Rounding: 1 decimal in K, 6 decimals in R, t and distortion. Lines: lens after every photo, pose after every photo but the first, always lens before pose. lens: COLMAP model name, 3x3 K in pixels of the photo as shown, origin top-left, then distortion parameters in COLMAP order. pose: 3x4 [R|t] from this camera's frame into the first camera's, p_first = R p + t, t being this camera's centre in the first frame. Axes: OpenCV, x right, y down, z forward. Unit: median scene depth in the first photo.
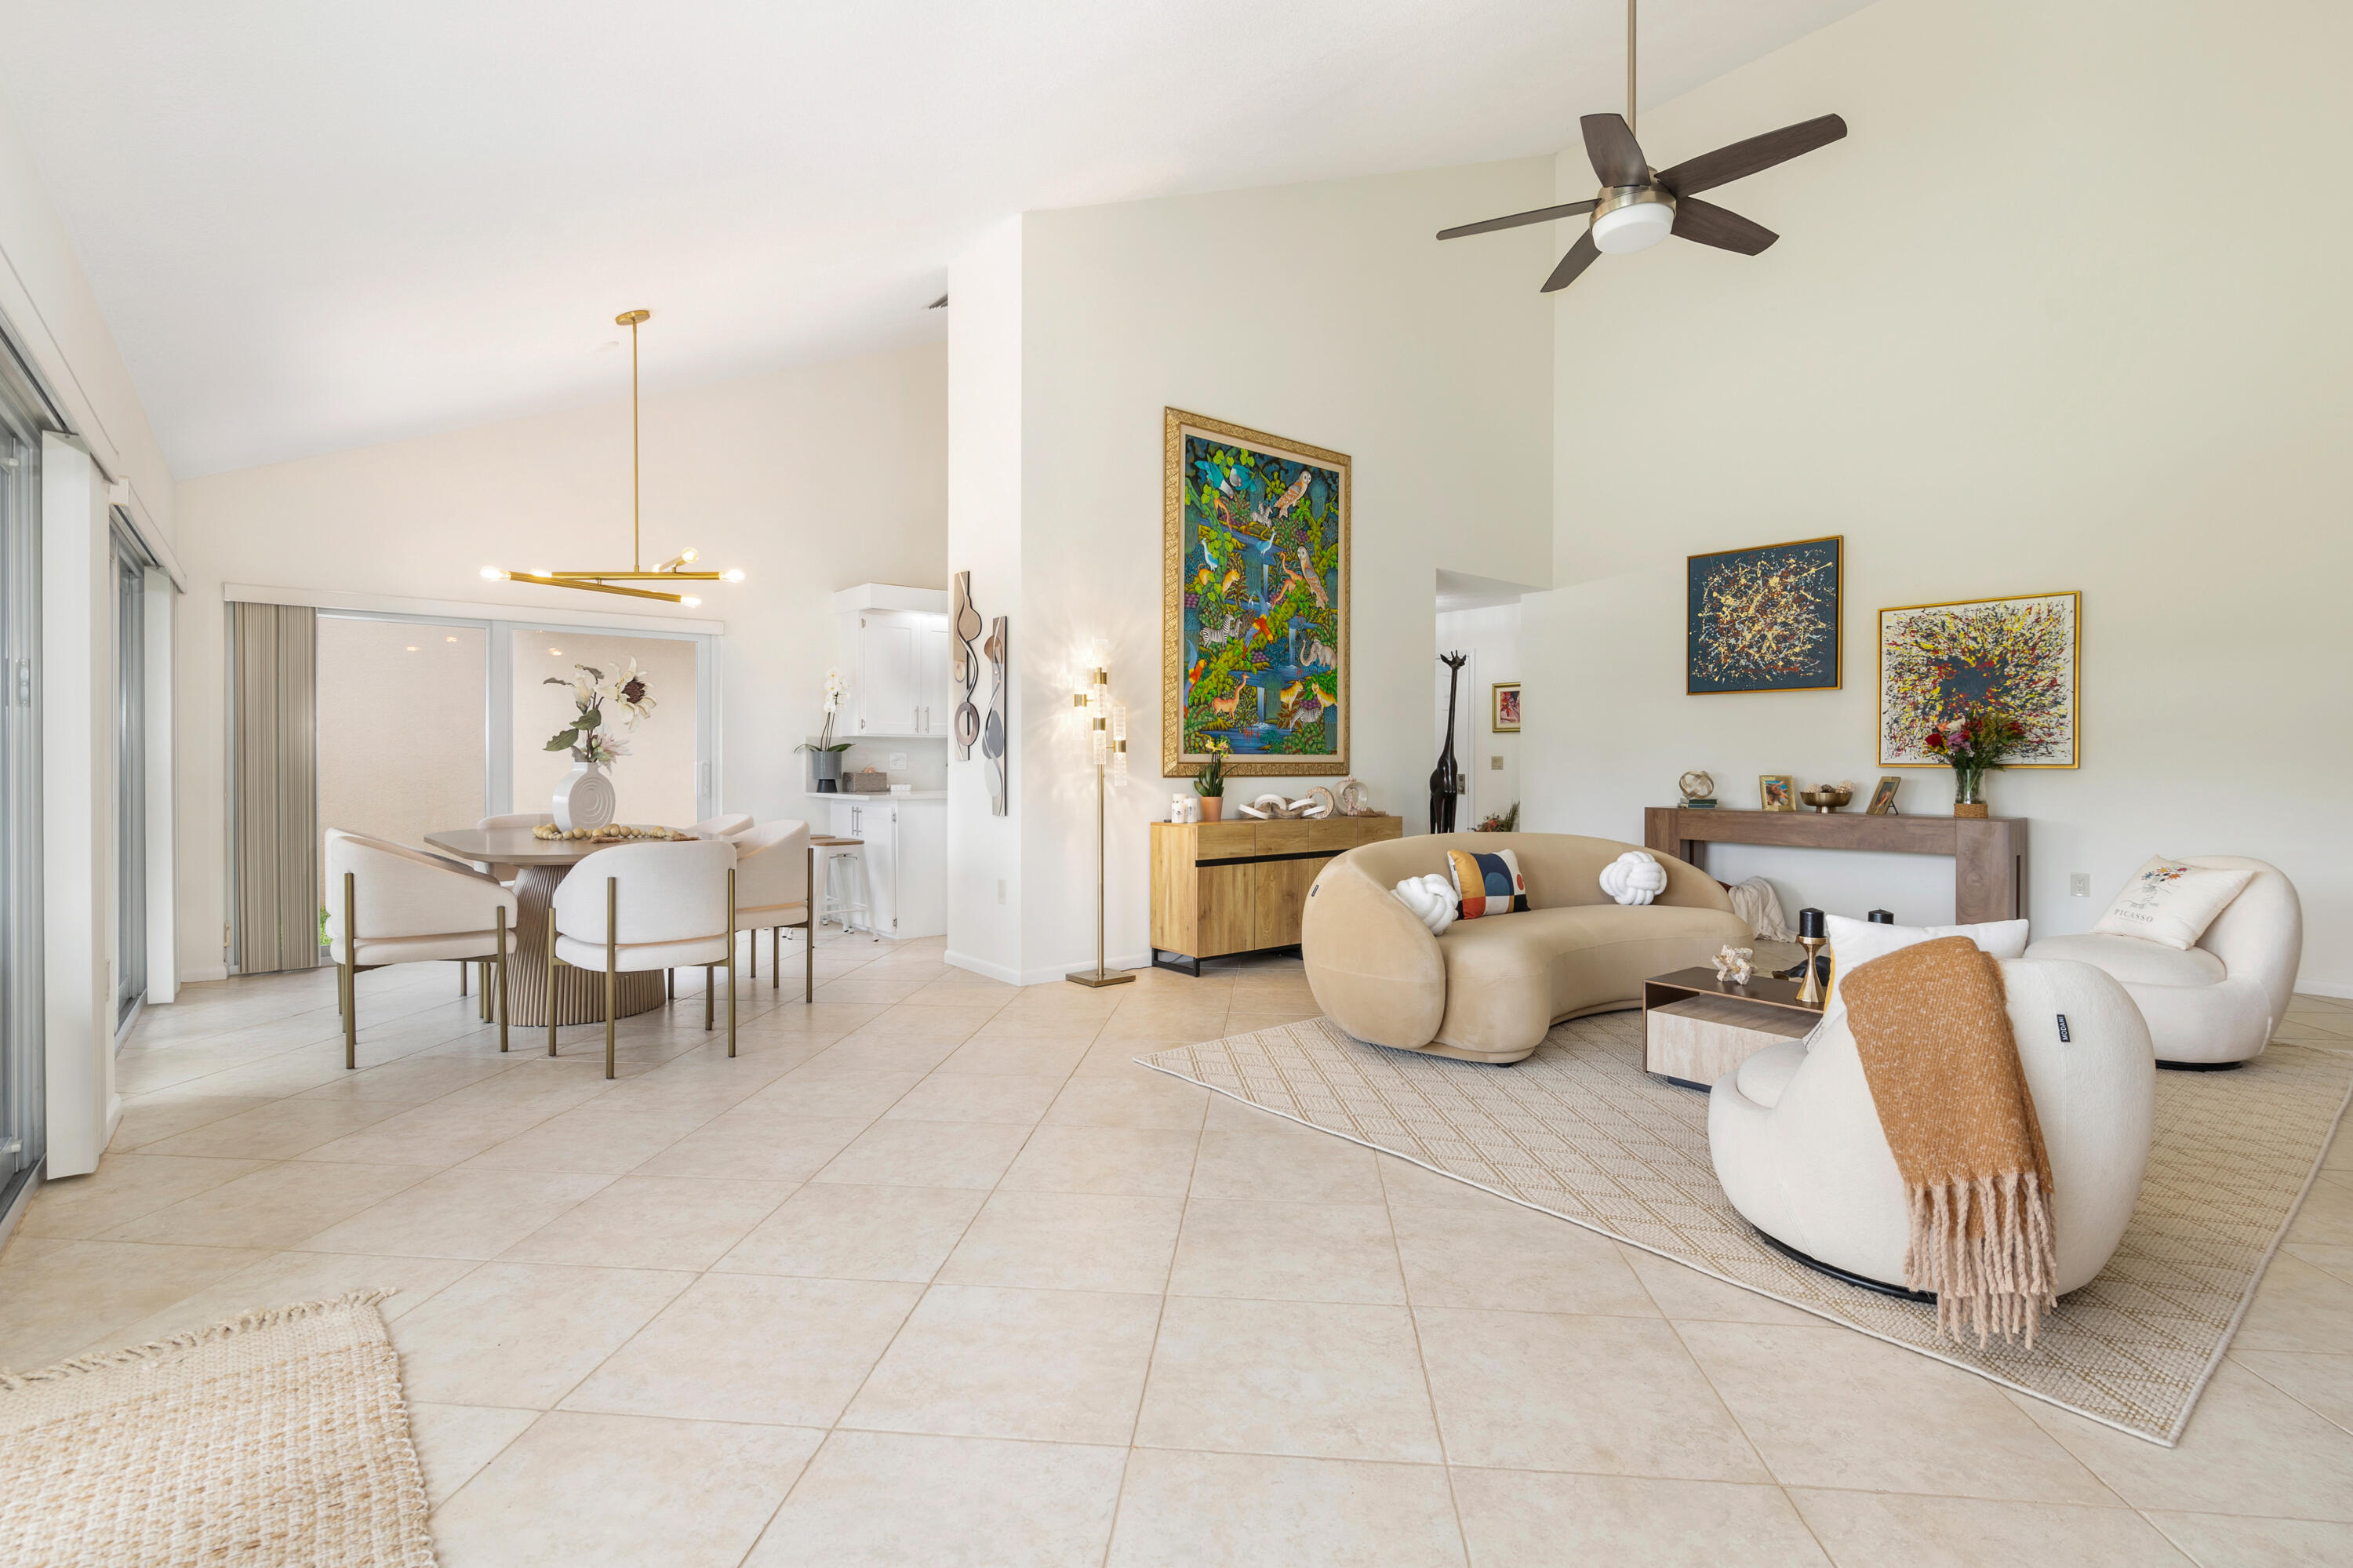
lens RADIAL K [[1082.7, 0, 1184.8], [0, 1082.7, 769.4], [0, 0, 1]] dist [-0.002950, -0.000266]
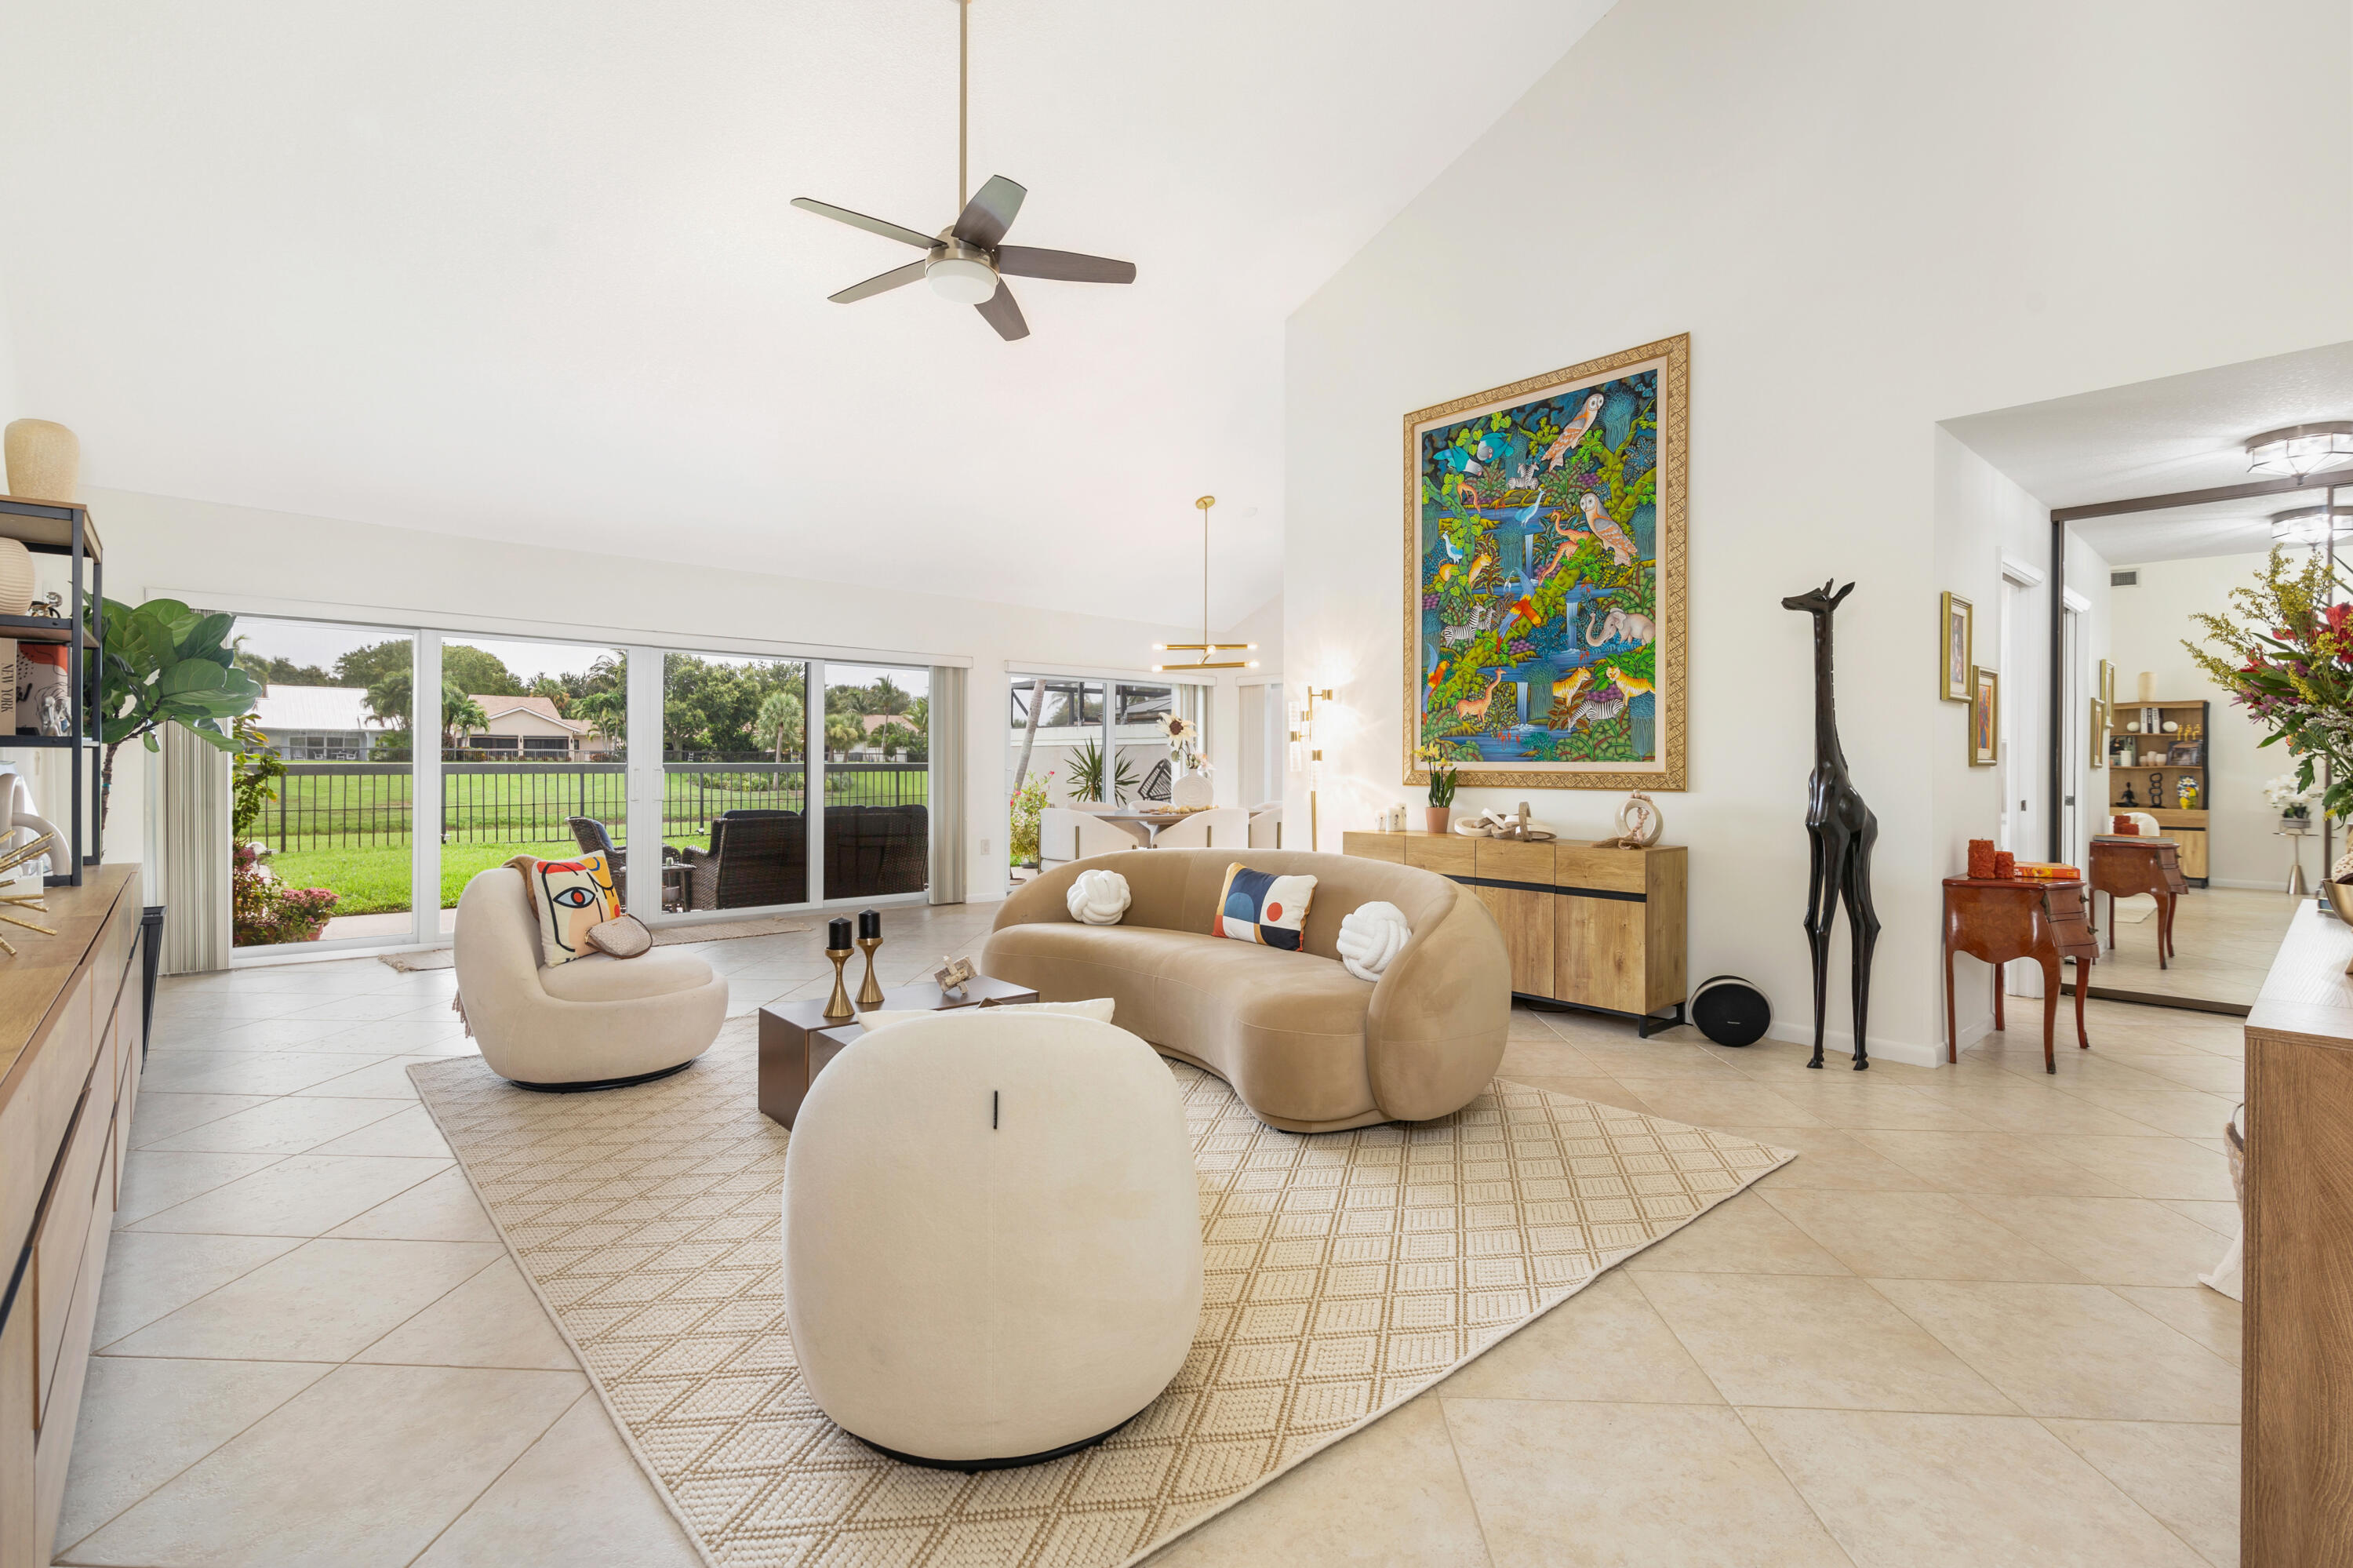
lens RADIAL K [[1082.7, 0, 1184.4], [0, 1082.7, 769.3], [0, 0, 1]] dist [-0.002950, -0.000266]
pose [[0.042548, 0.007345, -0.999067, 0.911479], [-0.006599, 0.999953, 0.007071, -0.011931], [0.999073, 0.006292, 0.042595, 0.706078]]
